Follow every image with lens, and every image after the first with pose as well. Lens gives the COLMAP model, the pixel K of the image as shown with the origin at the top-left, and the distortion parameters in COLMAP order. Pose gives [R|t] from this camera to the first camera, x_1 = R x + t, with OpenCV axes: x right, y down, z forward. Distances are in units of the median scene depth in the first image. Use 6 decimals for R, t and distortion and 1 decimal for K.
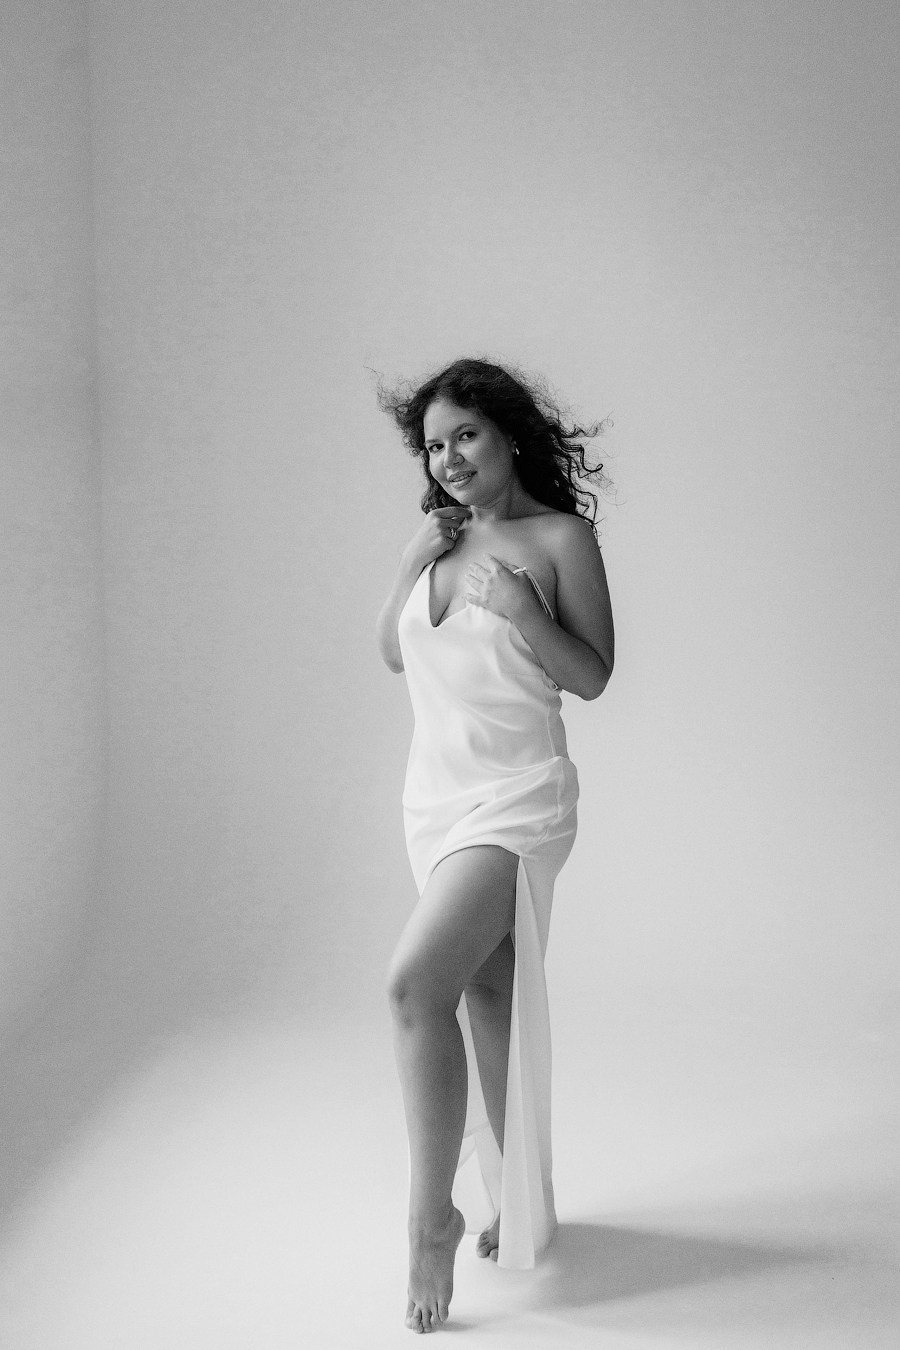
lens RADIAL K [[1756.5, 0, 450.0], [0, 1756.5, 675.0], [0, 0, 1]] dist [-0.001994, -0.000843]
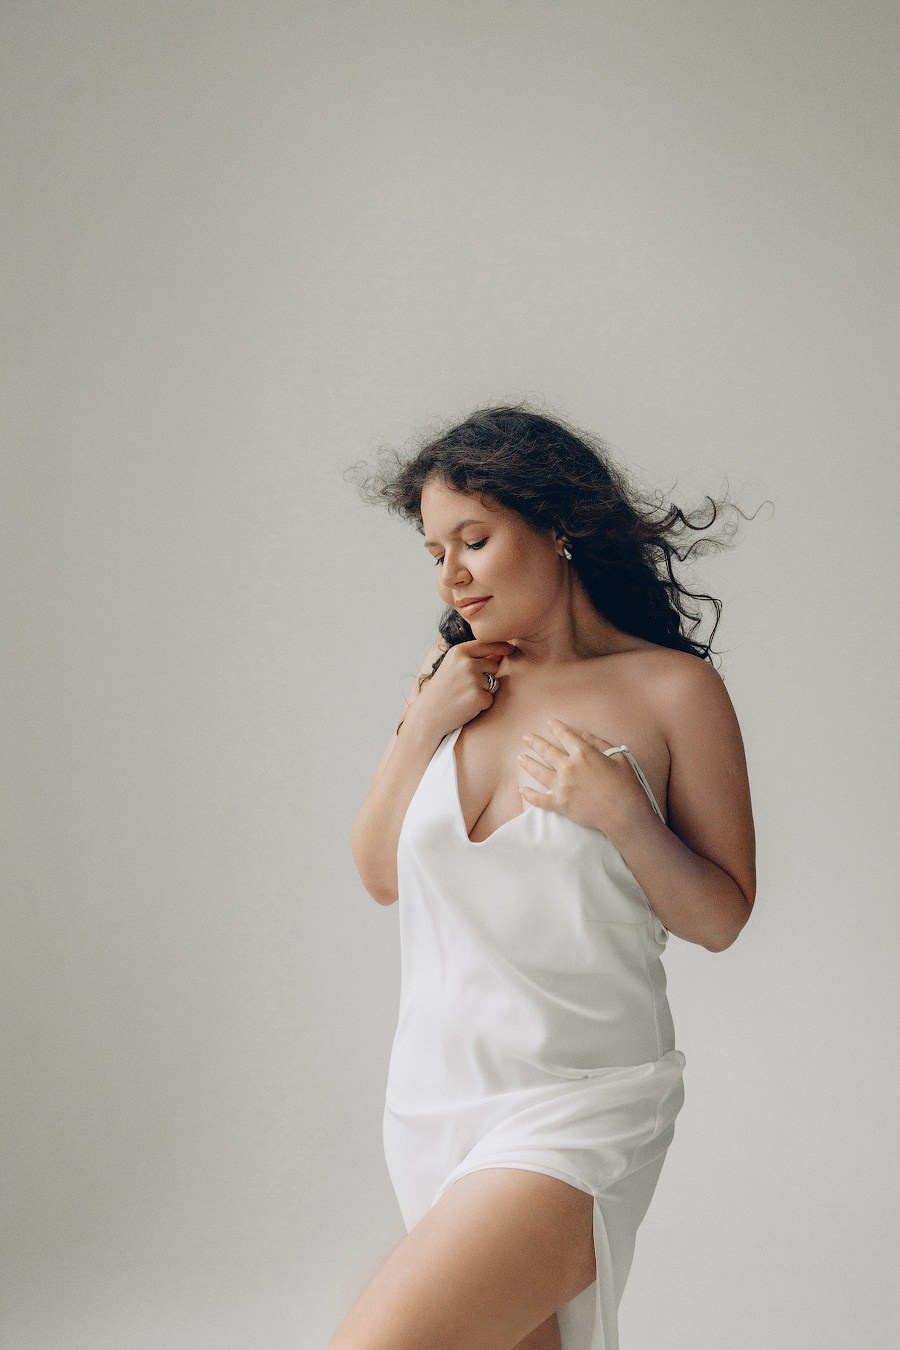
lens RADIAL K [[1970.1, 0, 450.0], [0, 1970.1, 675.0], [0, 0, 1]] dist [0.711349, -0.006707]
pose [[0.999389, -0.017918, 0.030004, -0.034575], [0.019827, 0.997713, -0.064616, -0.040518], [-0.028778, 0.065171, 0.997459, 0.314132]]
